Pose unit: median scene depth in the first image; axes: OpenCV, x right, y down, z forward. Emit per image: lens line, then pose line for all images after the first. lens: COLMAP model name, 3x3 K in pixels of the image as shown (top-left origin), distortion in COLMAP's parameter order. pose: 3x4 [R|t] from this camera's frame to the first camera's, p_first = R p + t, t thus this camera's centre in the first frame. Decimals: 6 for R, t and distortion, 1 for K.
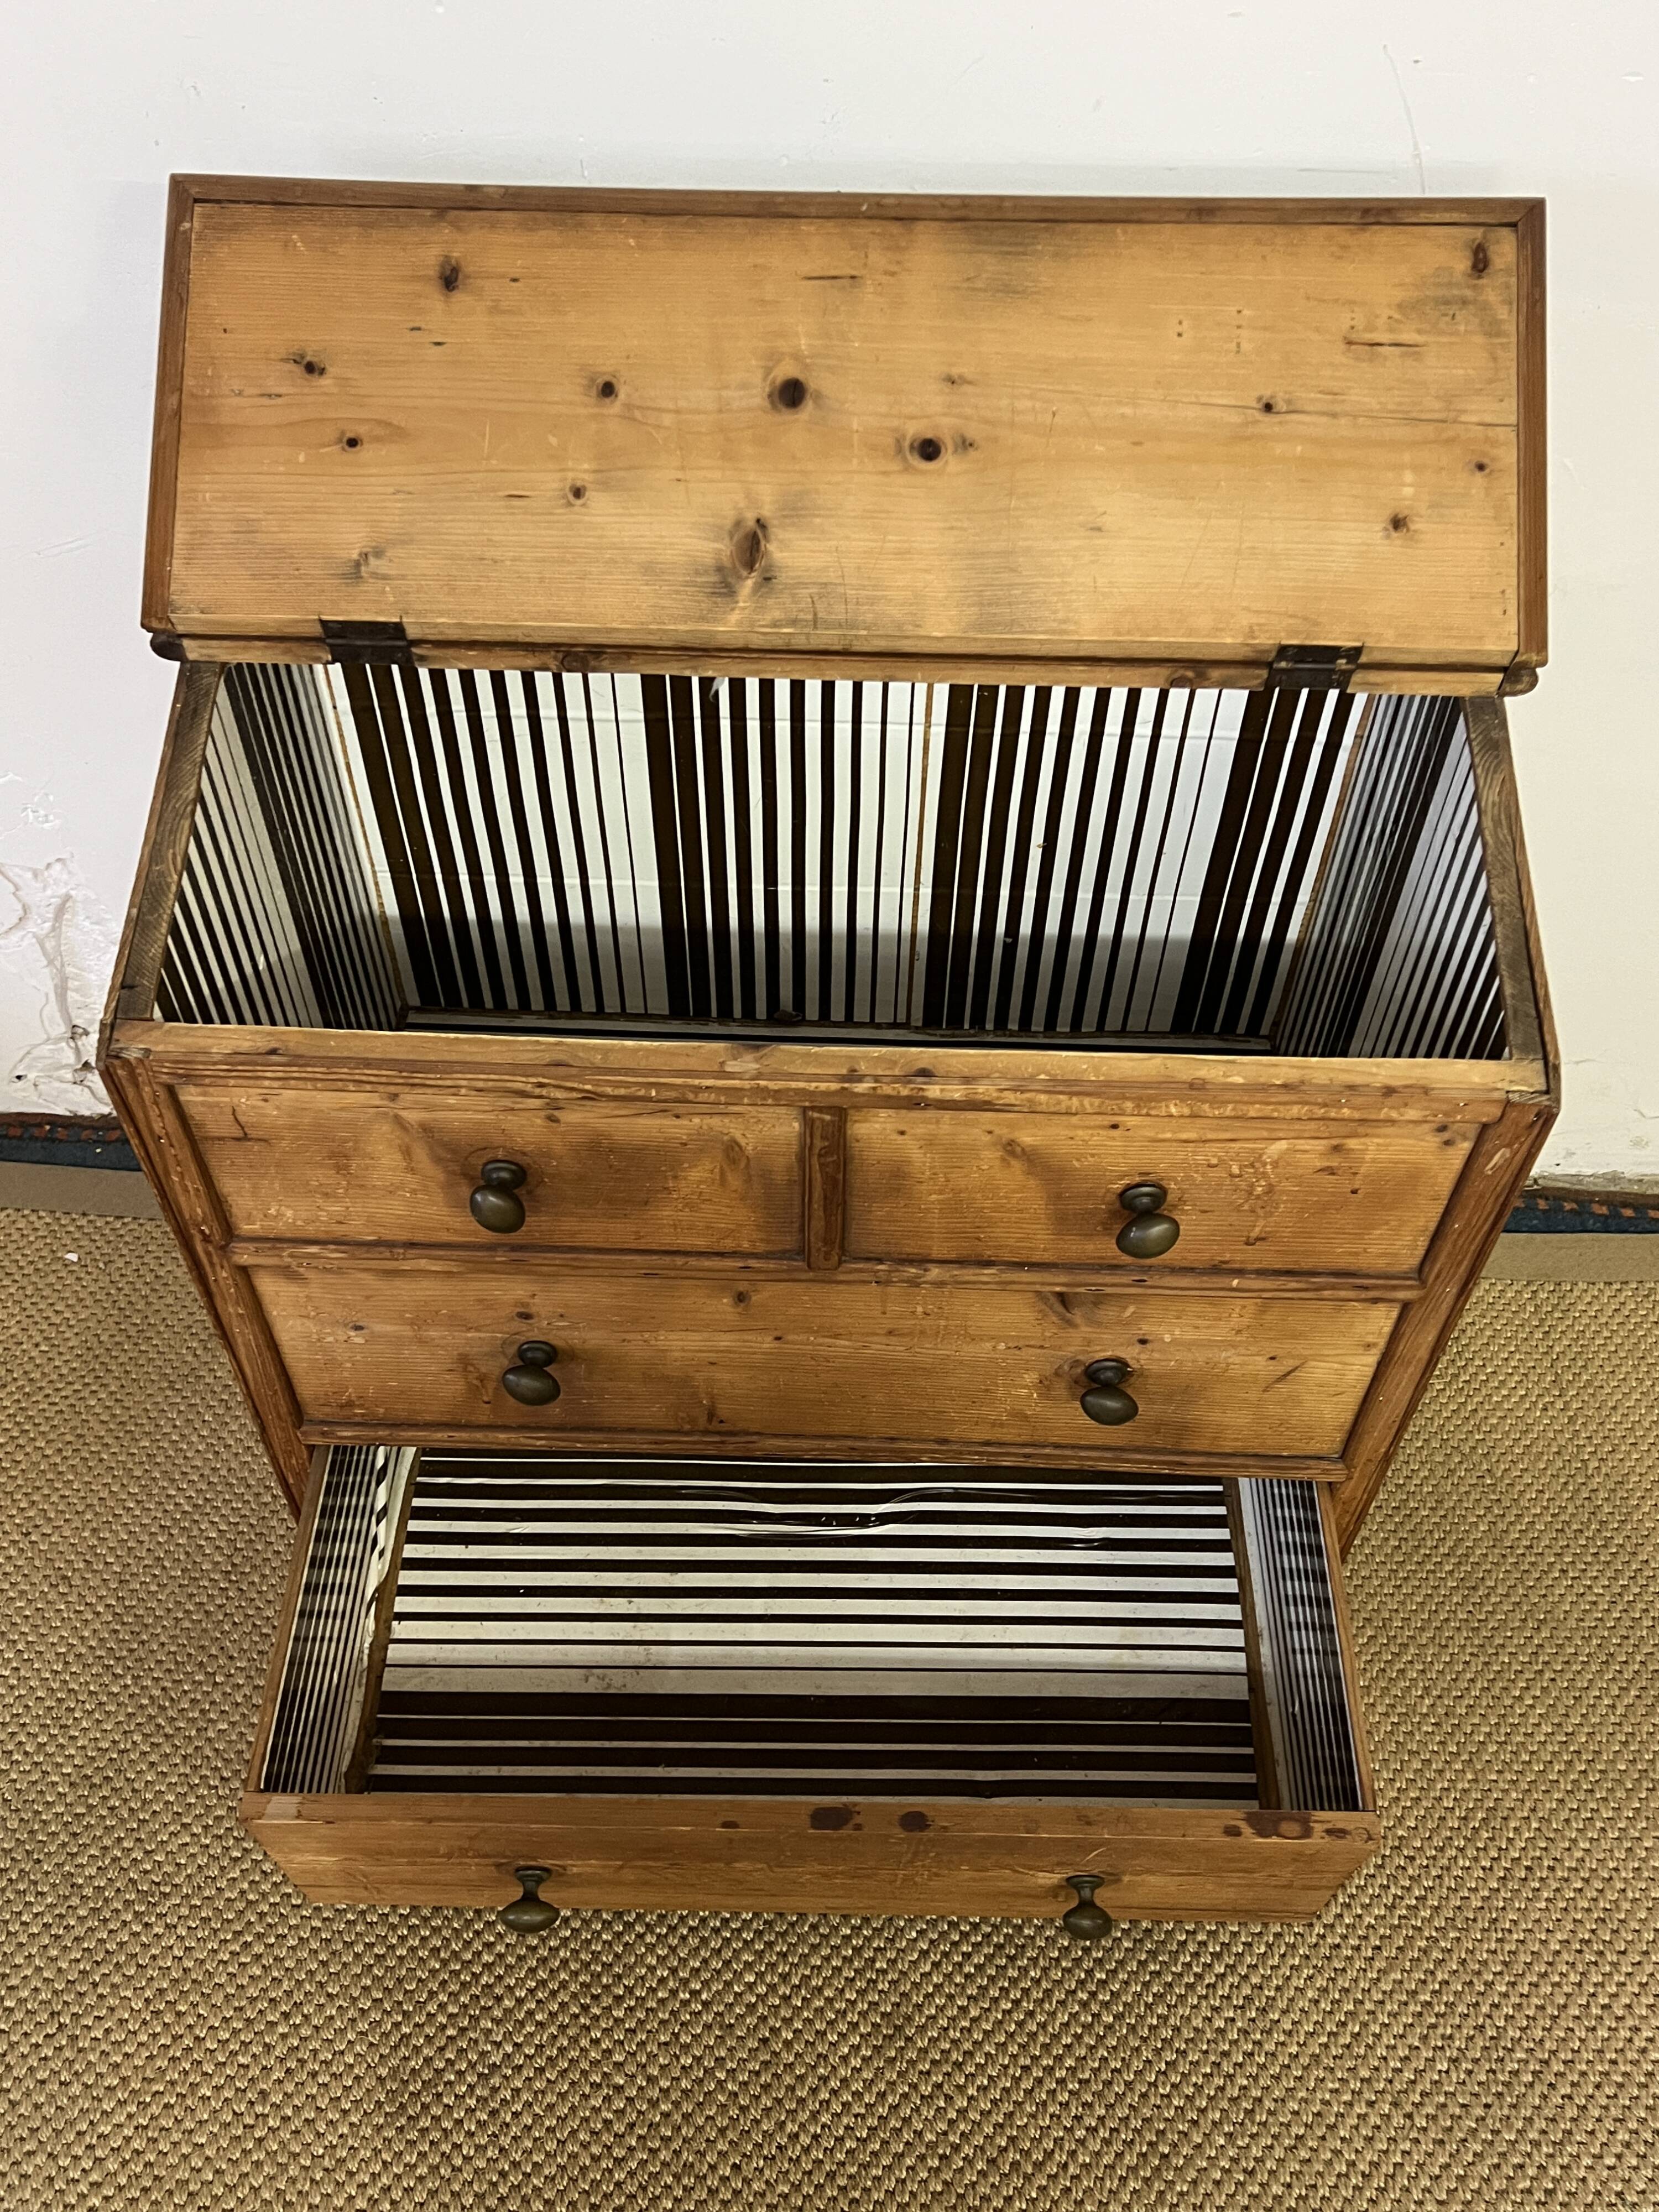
lens RADIAL K [[1879.6, 0, 832.9], [0, 1879.6, 1097.0], [0, 0, 1]] dist [0.042976, -0.053900]
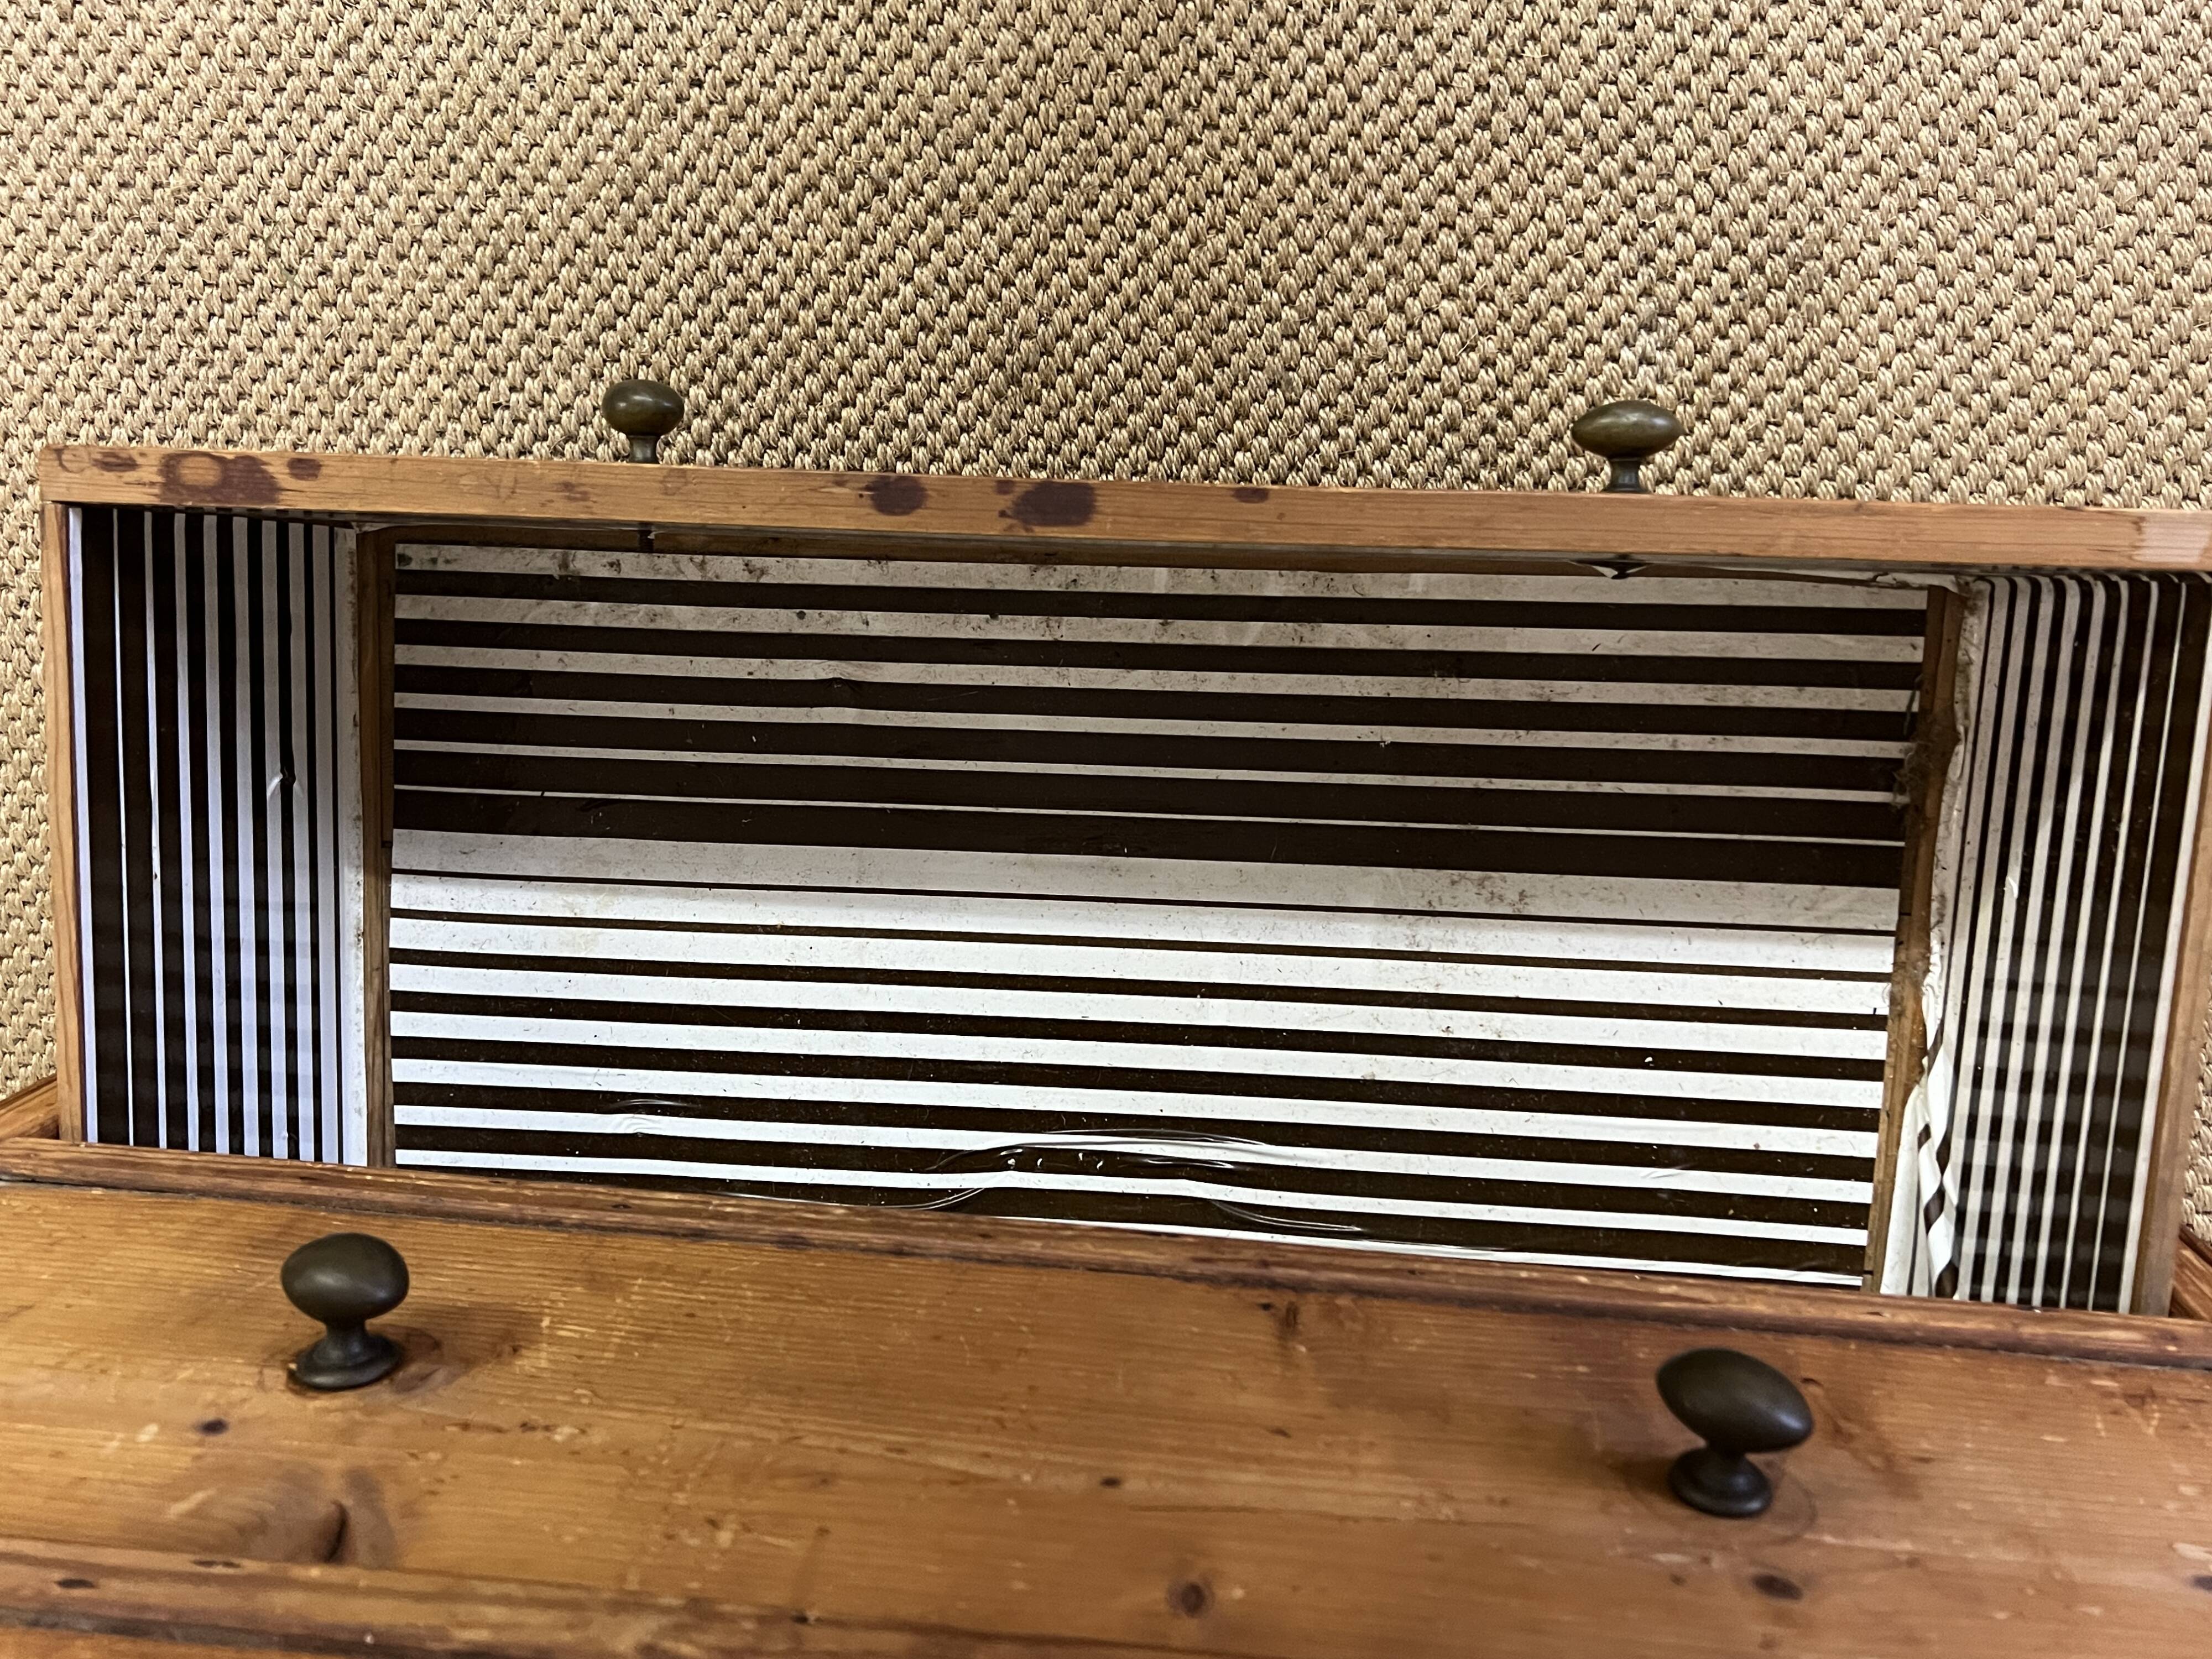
lens RADIAL K [[1879.6, 0, 1089.3], [0, 1879.6, 824.4], [0, 0, 1]] dist [0.042976, -0.053900]
pose [[-0.996763, -0.031343, 0.074033, -0.044749], [0.063032, -0.876281, 0.477659, 0.053458], [0.049903, 0.480779, 0.875420, 0.522375]]
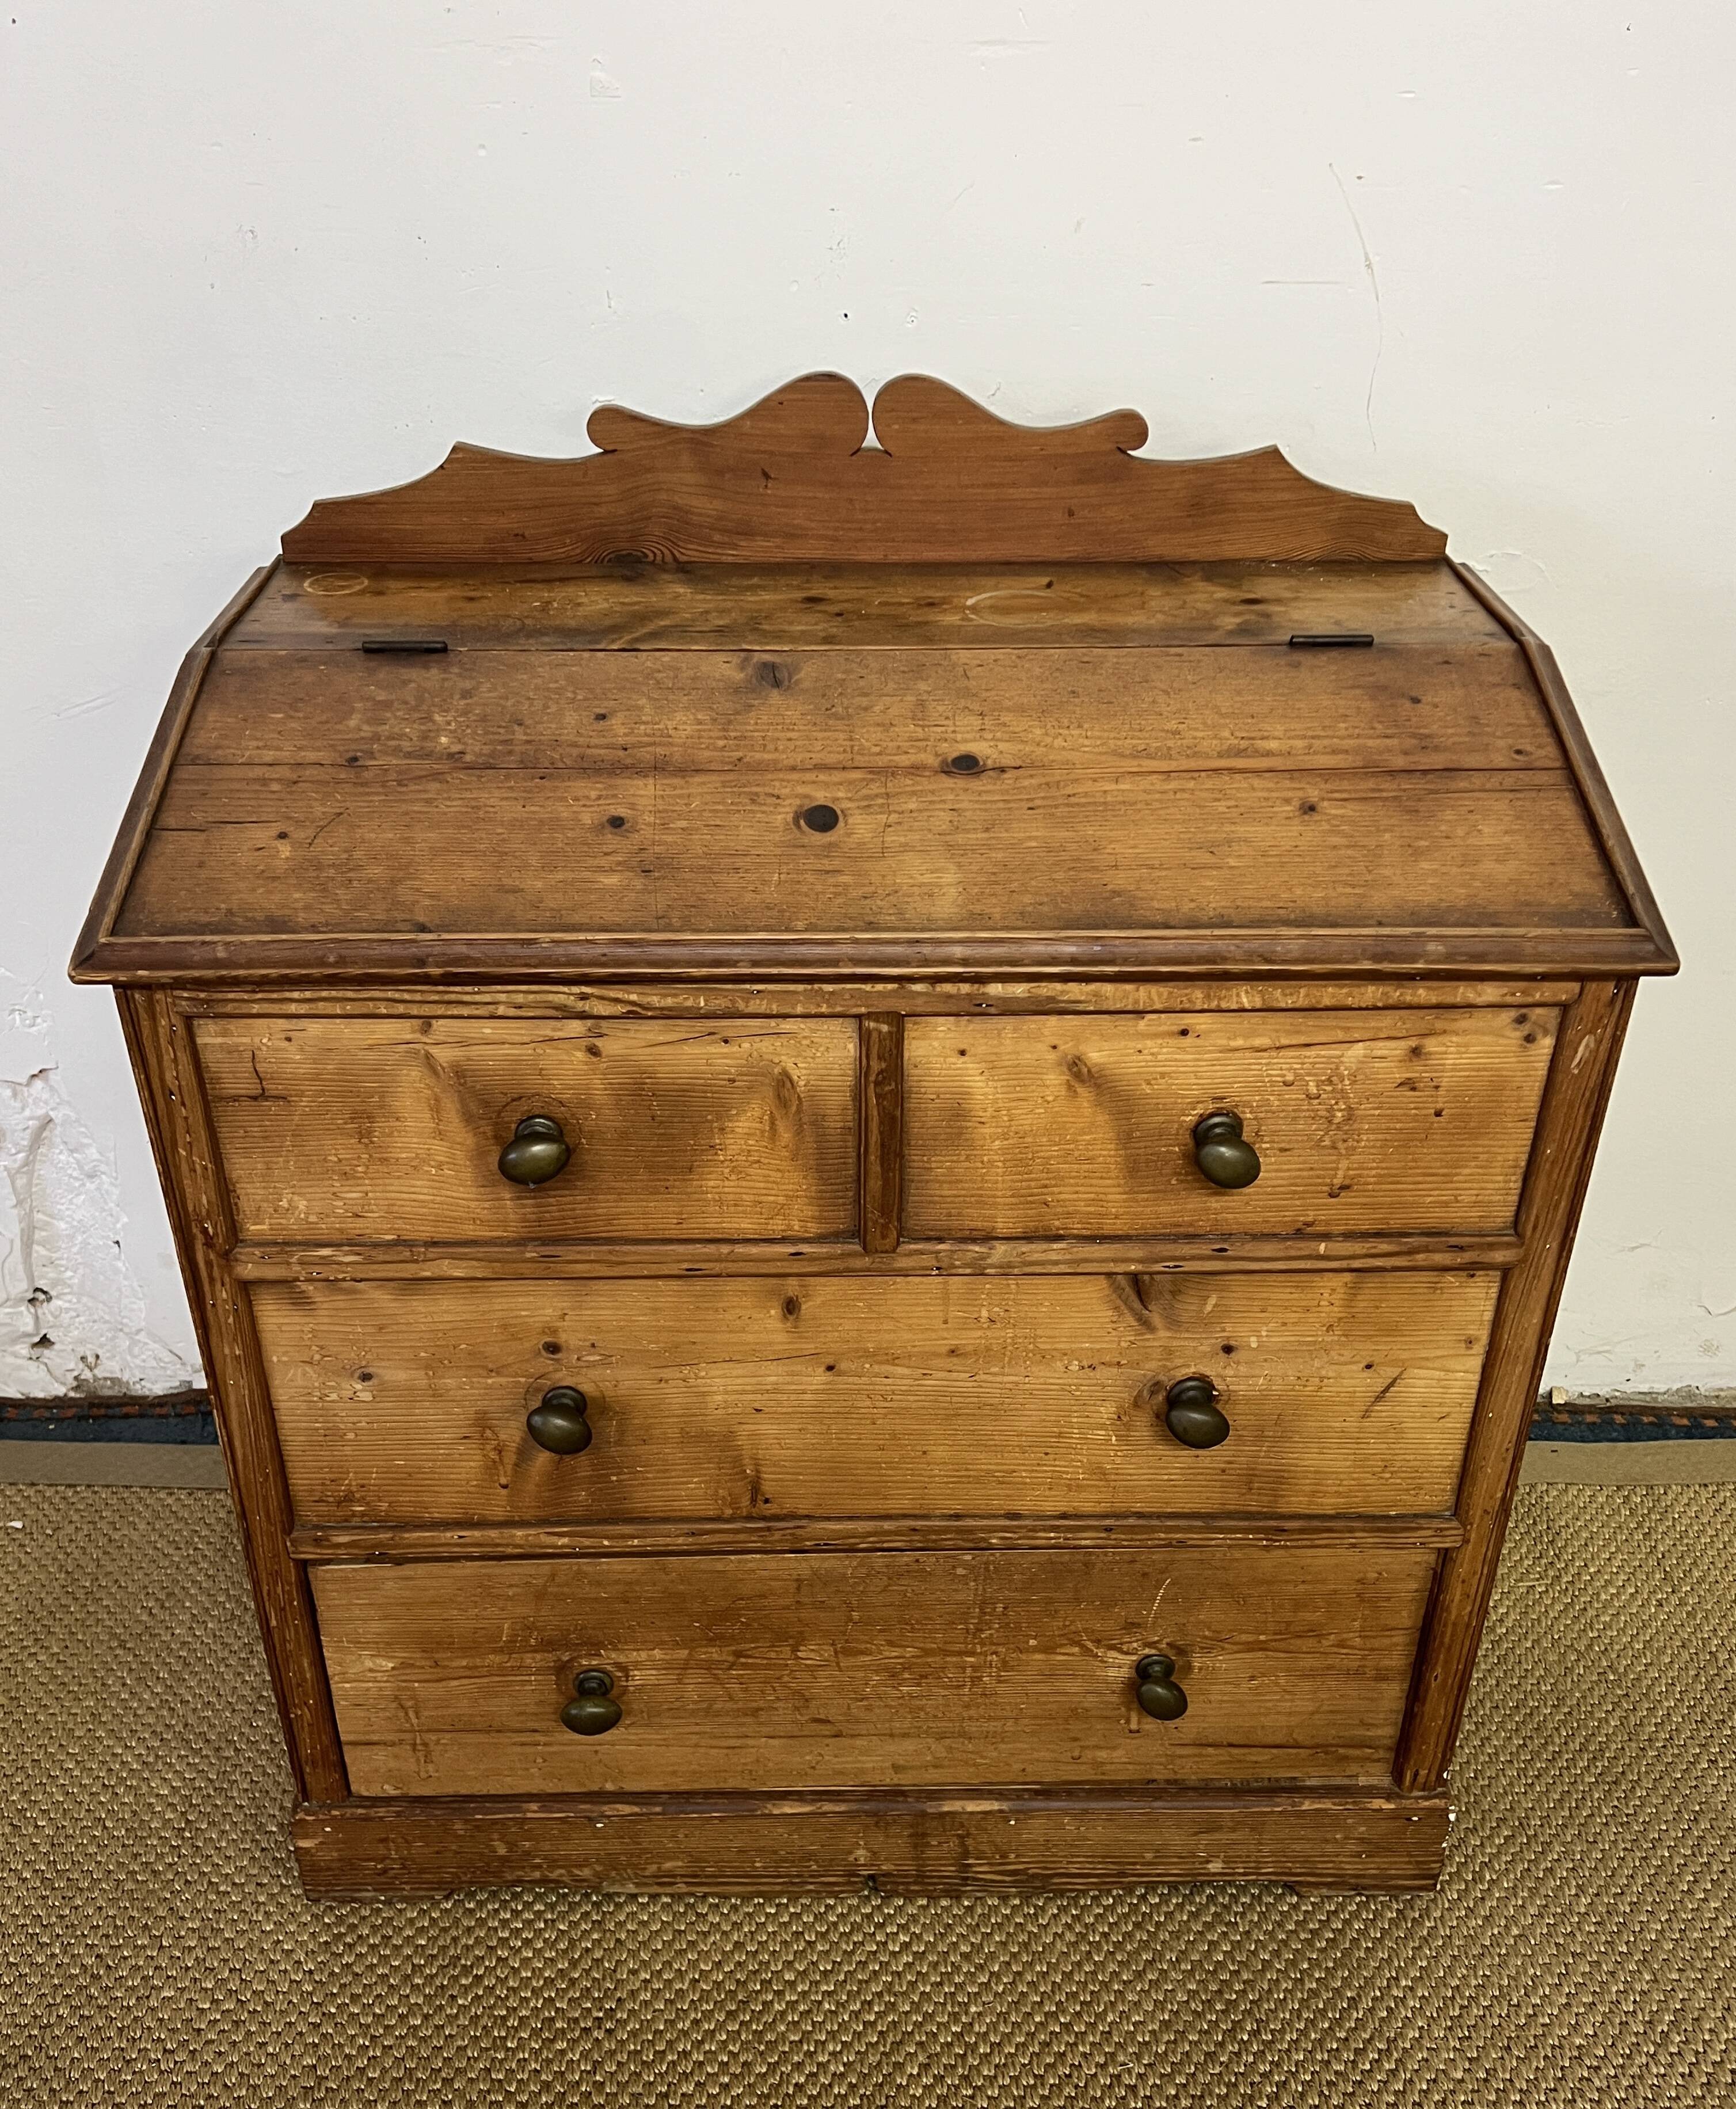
lens RADIAL K [[1976.2, 0, 870.0], [0, 1976.2, 1144.7], [0, 0, 1]] dist [0.032404, 0.000000]
pose [[0.998566, -0.034825, 0.040665, -0.040634], [0.045172, 0.955722, -0.290782, 0.273473], [-0.028738, 0.292202, 0.955925, 0.045732]]
